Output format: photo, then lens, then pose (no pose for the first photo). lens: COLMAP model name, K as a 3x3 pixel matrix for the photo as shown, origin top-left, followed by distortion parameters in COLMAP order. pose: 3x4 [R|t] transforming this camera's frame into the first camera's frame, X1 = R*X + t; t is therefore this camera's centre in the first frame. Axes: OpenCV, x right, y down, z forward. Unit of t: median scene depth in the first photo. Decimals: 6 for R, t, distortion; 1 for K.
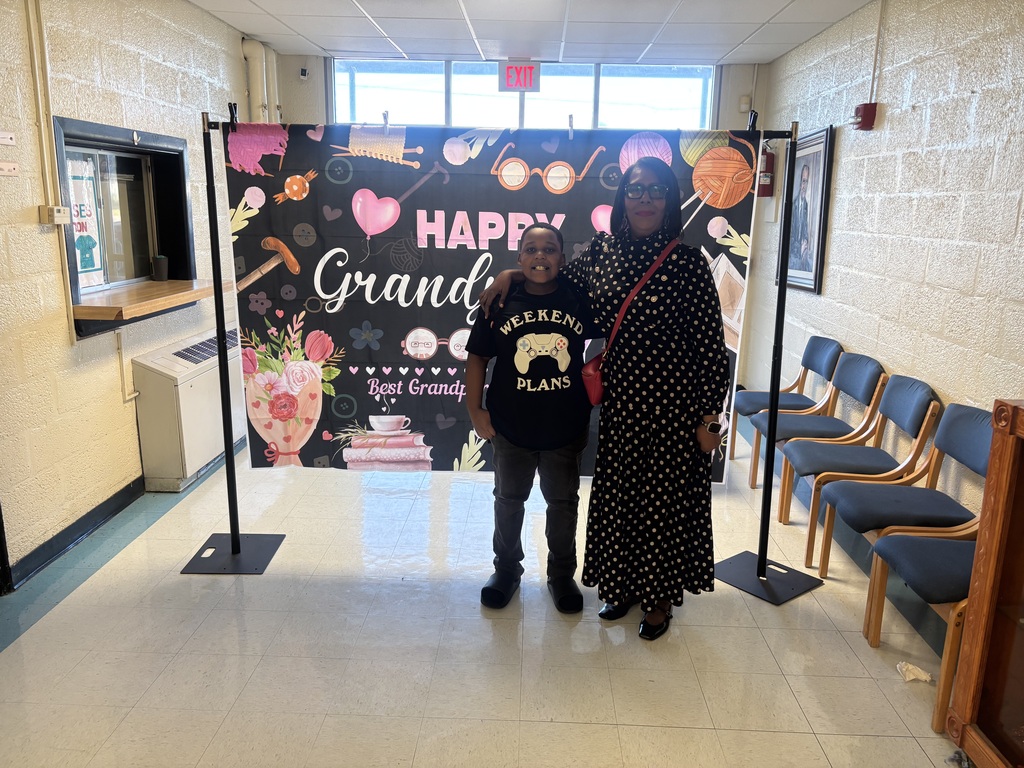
lens RADIAL K [[773.4, 0, 513.1], [0, 773.4, 381.8], [0, 0, 1]] dist [0.071898, -0.029906]
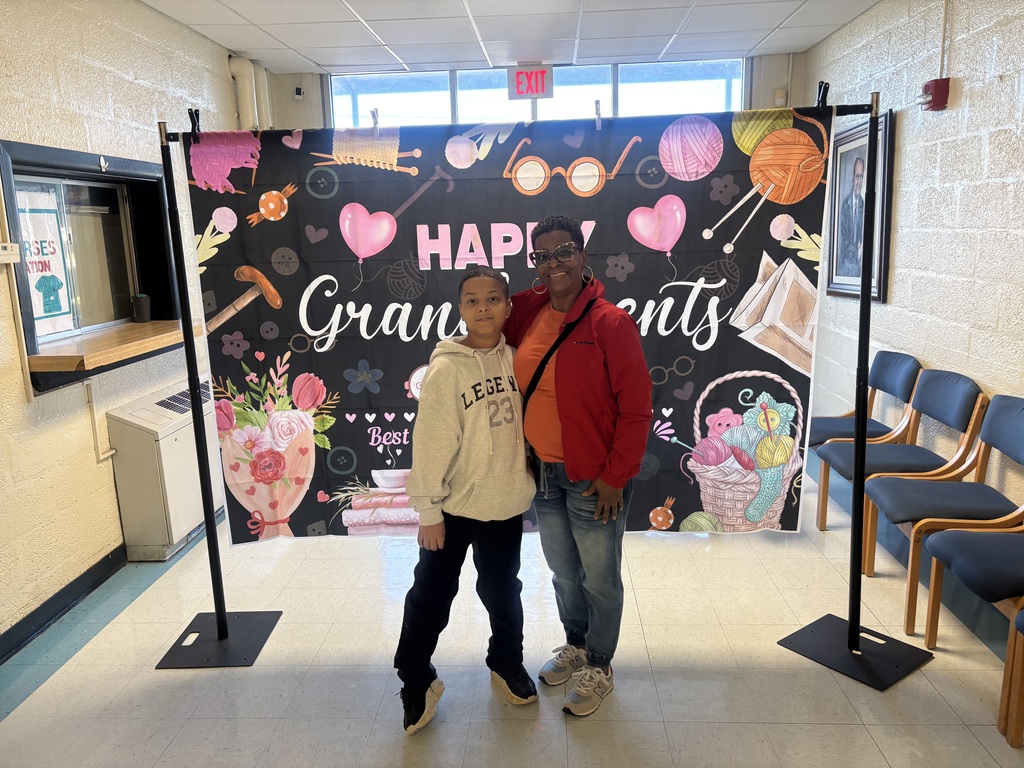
lens RADIAL K [[773.4, 0, 505.8], [0, 773.4, 386.2], [0, 0, 1]] dist [0.071898, -0.029906]
pose [[0.998437, -0.042558, -0.036232, -0.004880], [0.041699, 0.998839, -0.024131, -0.021292], [0.037217, 0.022582, 0.999052, 0.153510]]
